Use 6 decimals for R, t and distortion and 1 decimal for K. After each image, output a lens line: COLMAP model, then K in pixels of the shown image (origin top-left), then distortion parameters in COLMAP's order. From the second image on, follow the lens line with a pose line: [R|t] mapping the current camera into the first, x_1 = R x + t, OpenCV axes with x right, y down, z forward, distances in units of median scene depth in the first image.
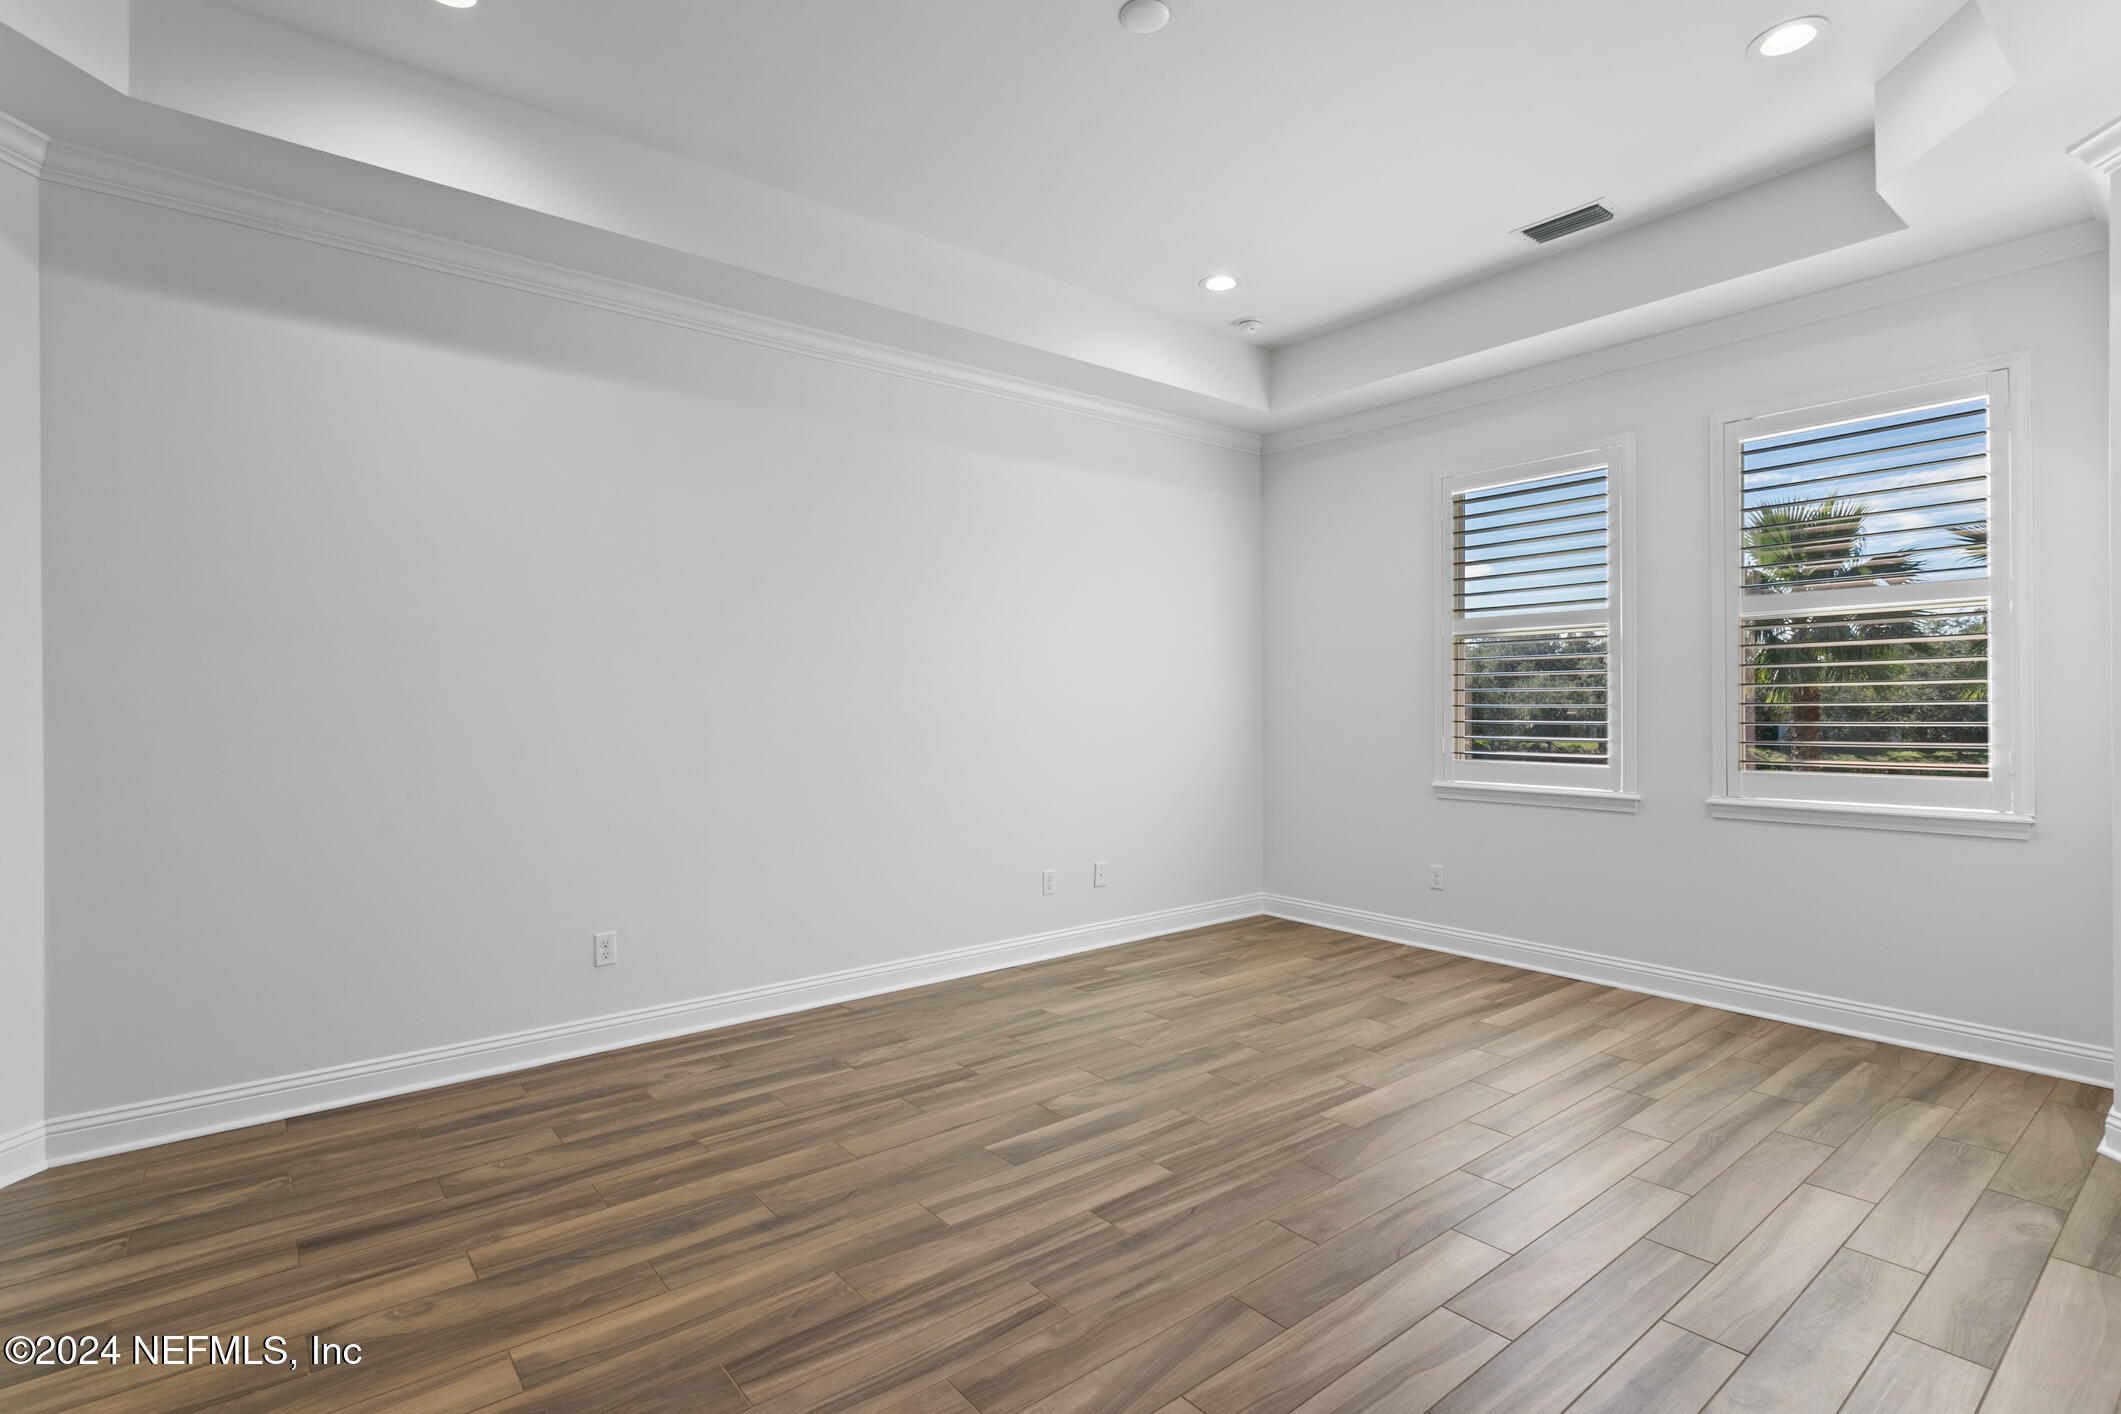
lens RADIAL K [[1014.8, 0, 1059.3], [0, 1014.8, 719.5], [0, 0, 1]] dist [0.002371, -0.000291]
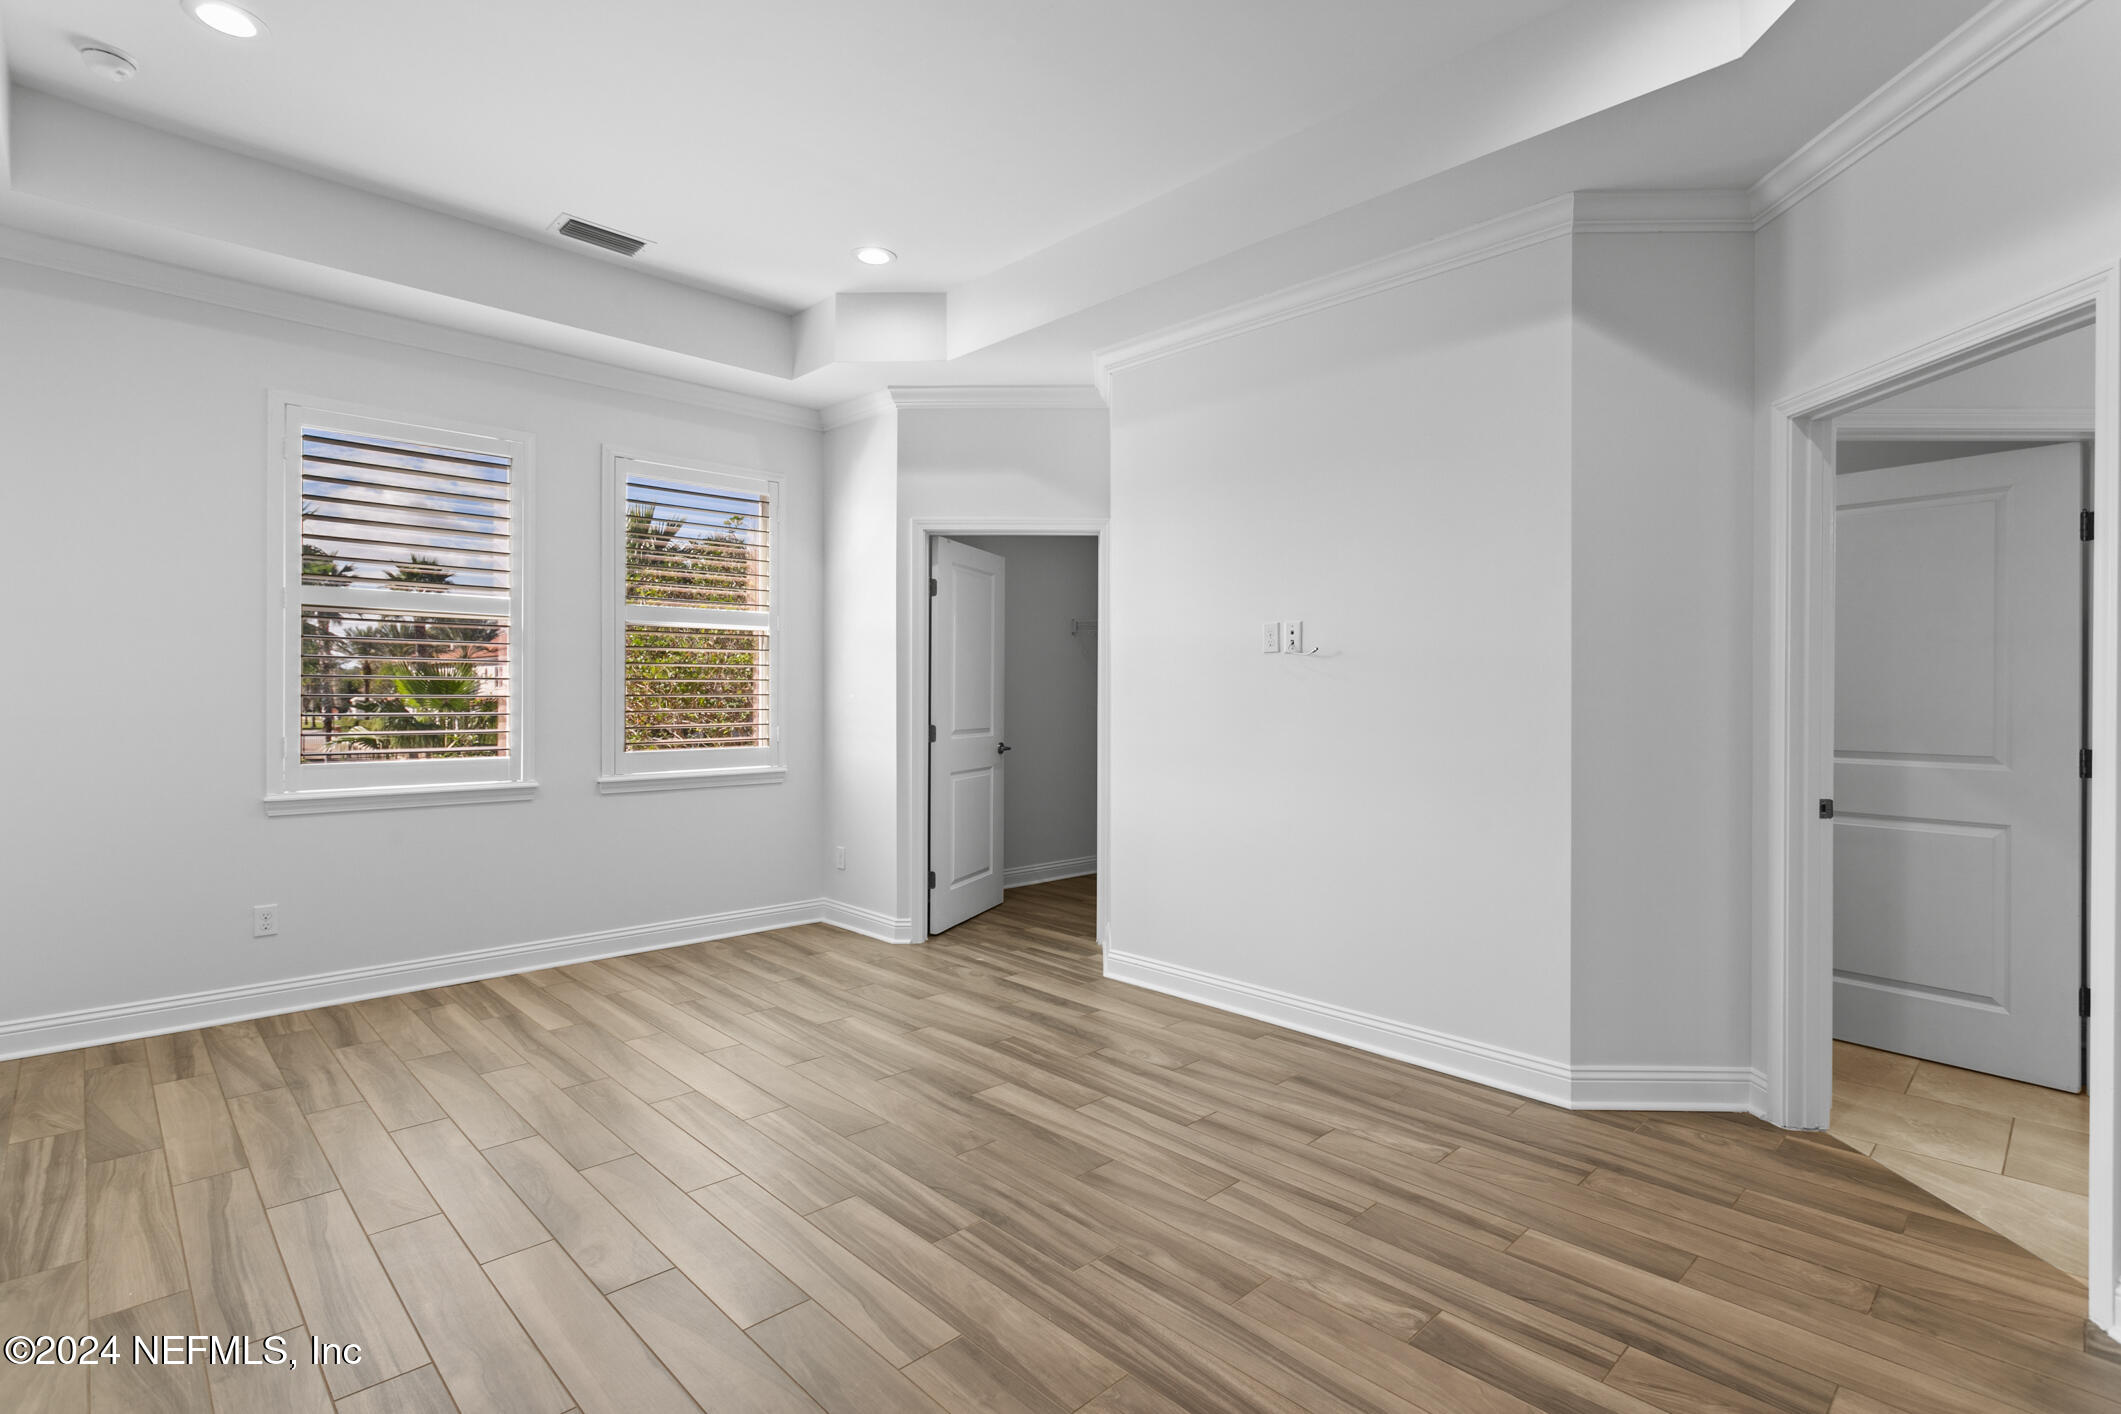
lens RADIAL K [[1014.8, 0, 1060.0], [0, 1014.8, 701.7], [0, 0, 1]] dist [0.002371, -0.000291]
pose [[-0.095339, -0.000732, 0.995445, -0.668098], [0.010135, 0.999947, 0.001706, -0.005845], [-0.995393, 0.010251, -0.095326, 0.718665]]
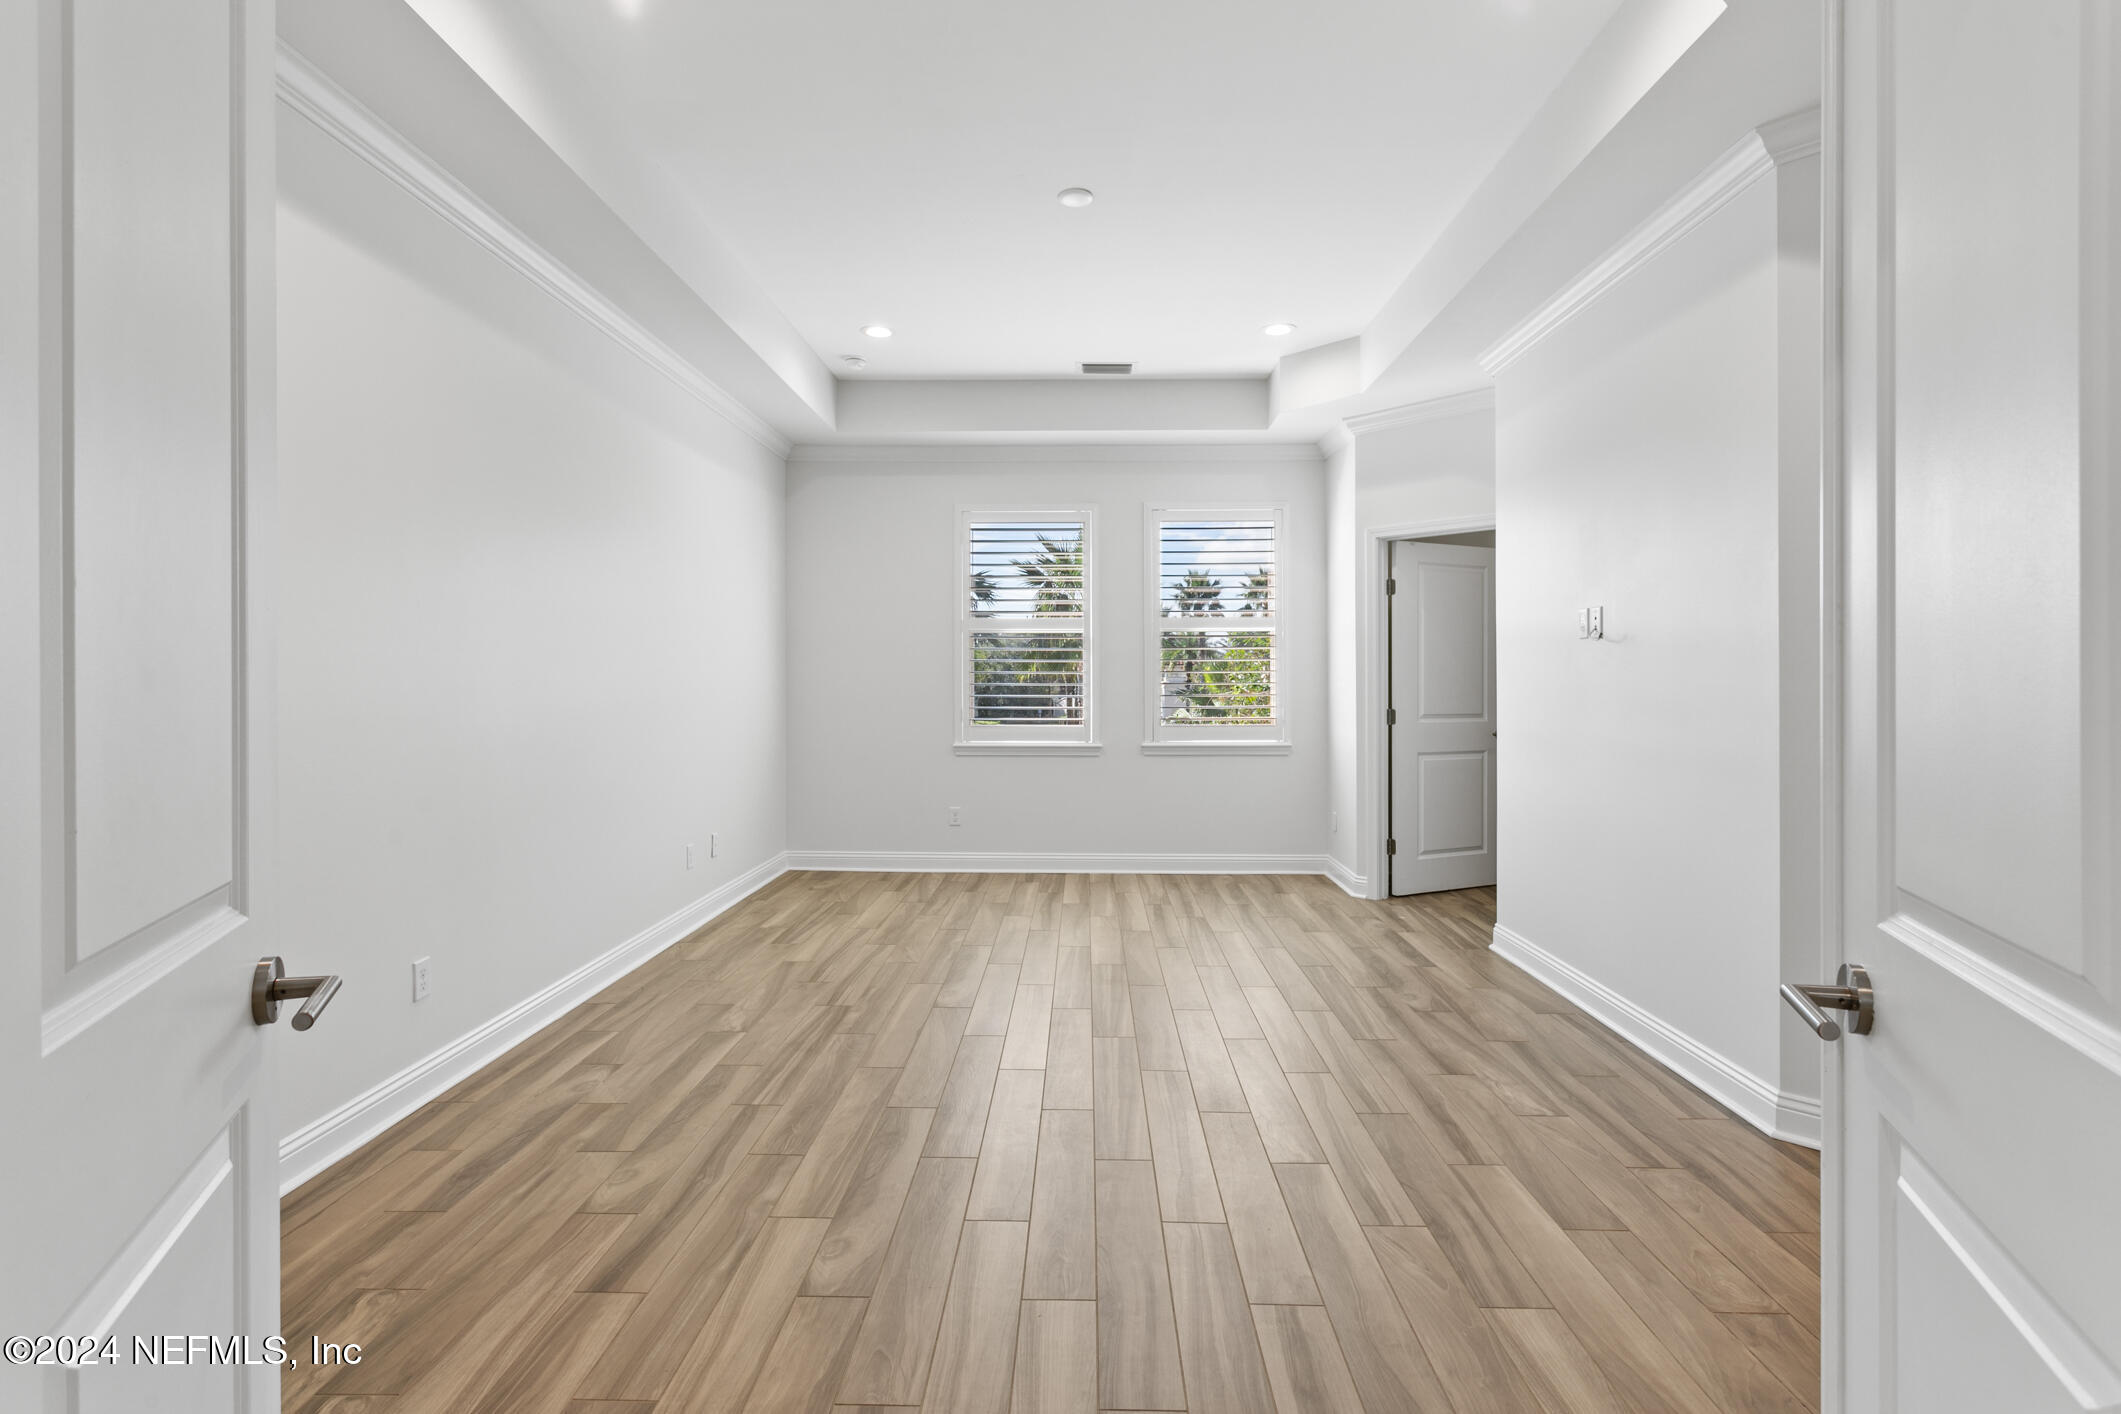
lens RADIAL K [[1014.8, 0, 1060.0], [0, 1014.8, 700.8], [0, 0, 1]] dist [0.002371, -0.000291]
pose [[0.644300, -0.009151, 0.764718, -0.809105], [0.008005, 0.999954, 0.005221, 0.002238], [-0.764731, 0.002758, 0.644344, 0.083958]]
